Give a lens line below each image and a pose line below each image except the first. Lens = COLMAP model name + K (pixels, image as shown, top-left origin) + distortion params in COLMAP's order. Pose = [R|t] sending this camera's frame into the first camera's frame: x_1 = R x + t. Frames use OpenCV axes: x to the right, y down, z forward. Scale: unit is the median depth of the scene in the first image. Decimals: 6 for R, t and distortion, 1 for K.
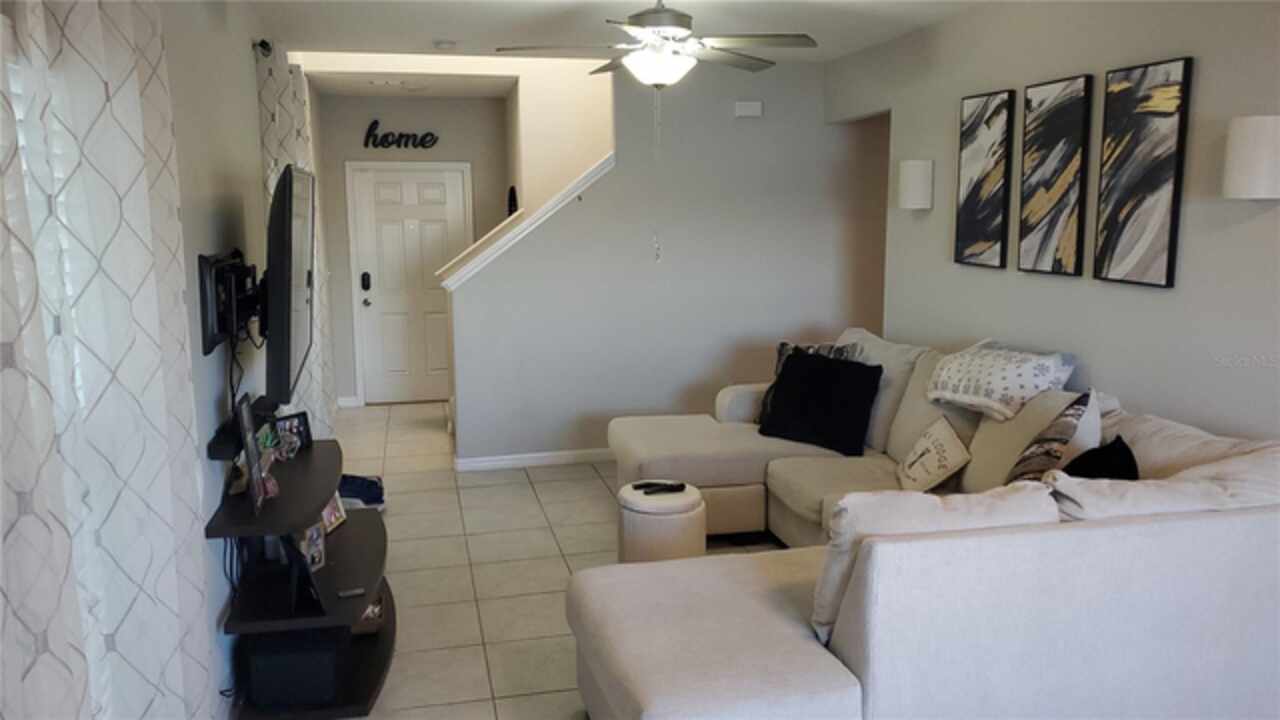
lens RADIAL K [[989.8, 0, 638.7], [0, 989.8, 357.3], [0, 0, 1]] dist [-0.016930, 0.057010]
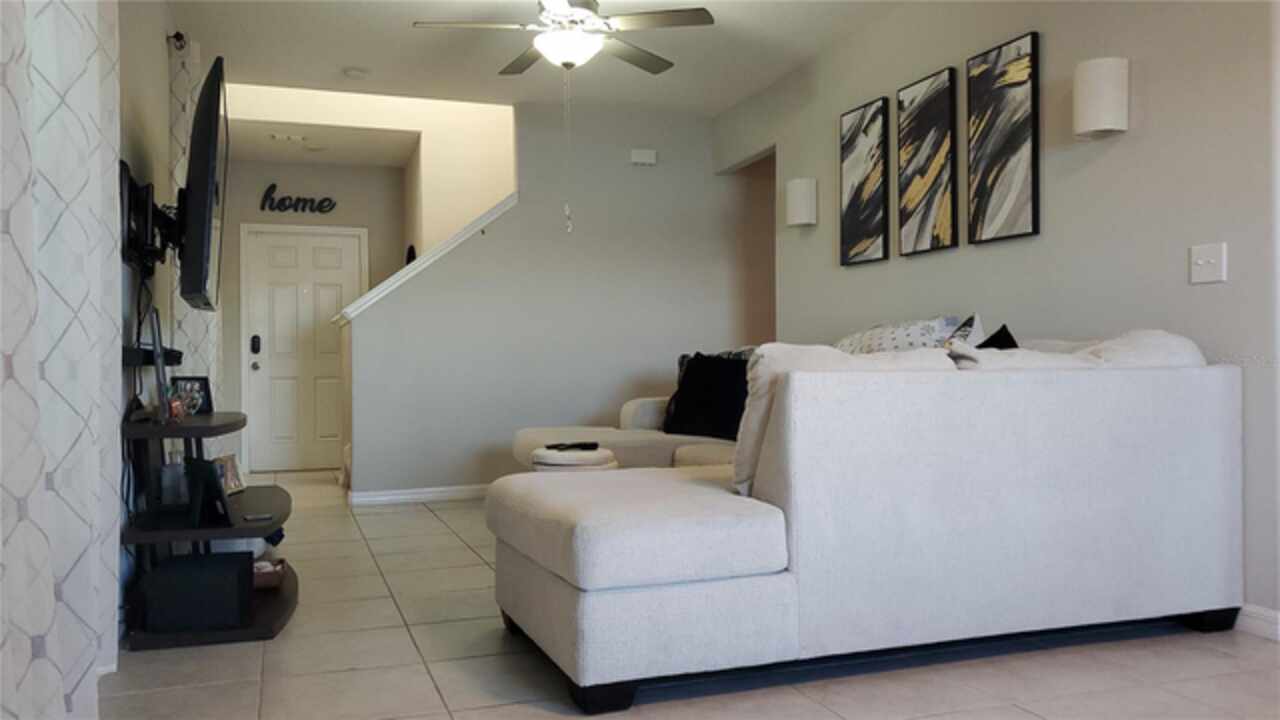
lens RADIAL K [[989.5, 0, 632.0], [0, 989.5, 366.0], [0, 0, 1]] dist [0.003338, -0.004551]
pose [[0.993831, -0.001032, 0.110899, -0.025903], [0.017652, 0.988681, -0.148992, 0.183458], [-0.109490, 0.150030, 0.982600, -0.009271]]
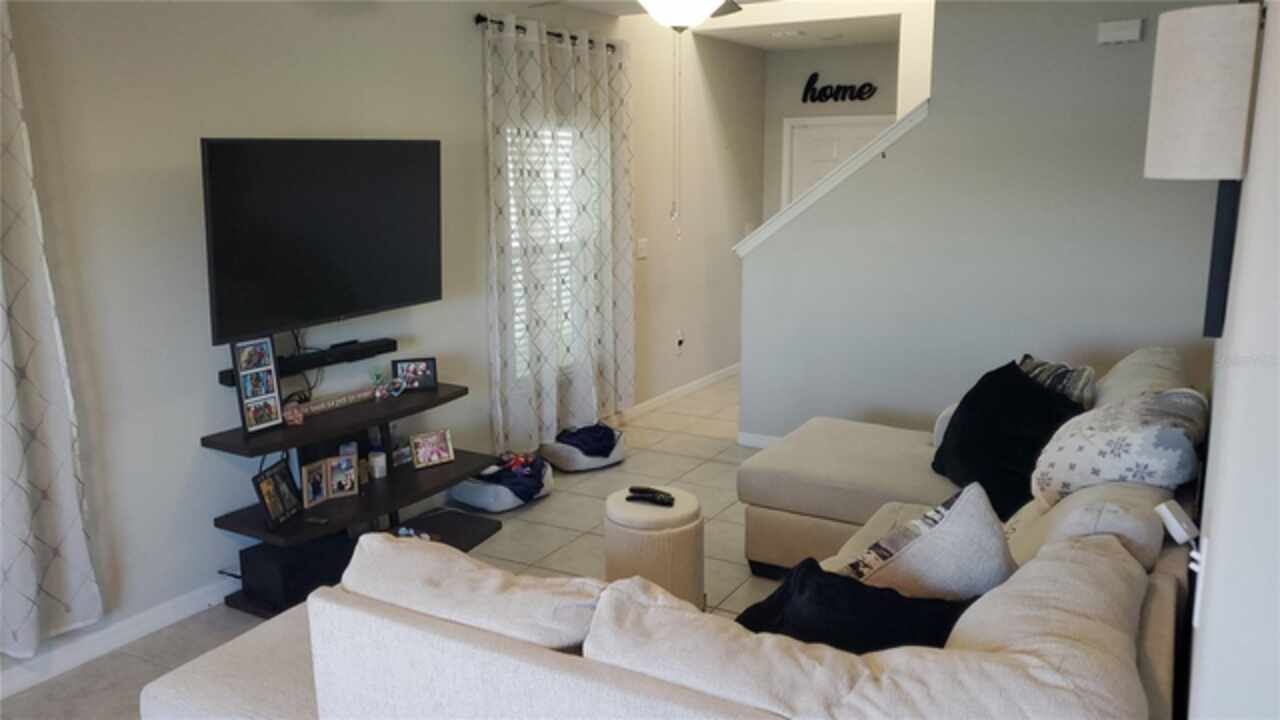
lens RADIAL K [[989.5, 0, 632.0], [0, 989.5, 366.0], [0, 0, 1]] dist [0.003338, -0.004551]
pose [[0.725474, 0.135698, -0.674740, 0.532352], [-0.097140, 0.990745, 0.094806, -0.058049], [0.681360, -0.003235, 0.731941, 0.316666]]
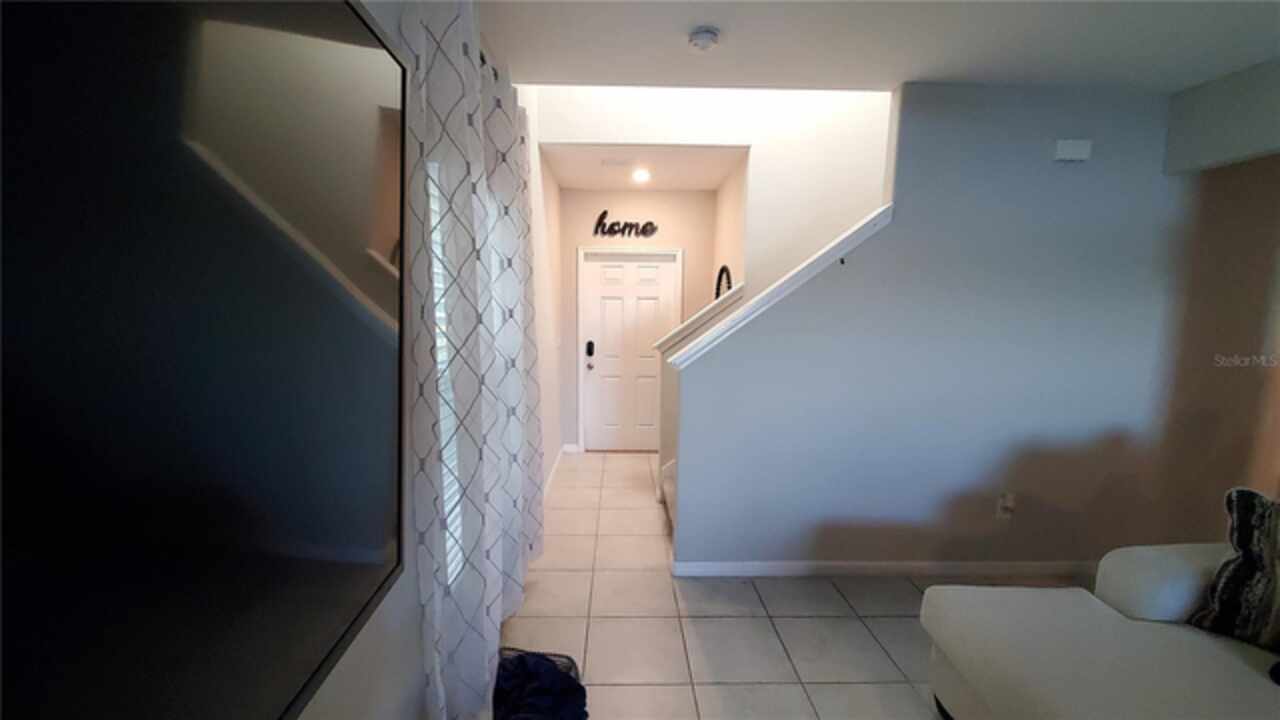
lens RADIAL K [[507.4, 0, 629.3], [0, 507.4, 382.6], [0, 0, 1]] dist [0.004508, -0.012781]
pose [[0.977710, 0.048465, -0.204289, -0.195420], [-0.049906, 0.998752, -0.001908, -0.073671], [0.203941, 0.012061, 0.978909, 0.778972]]
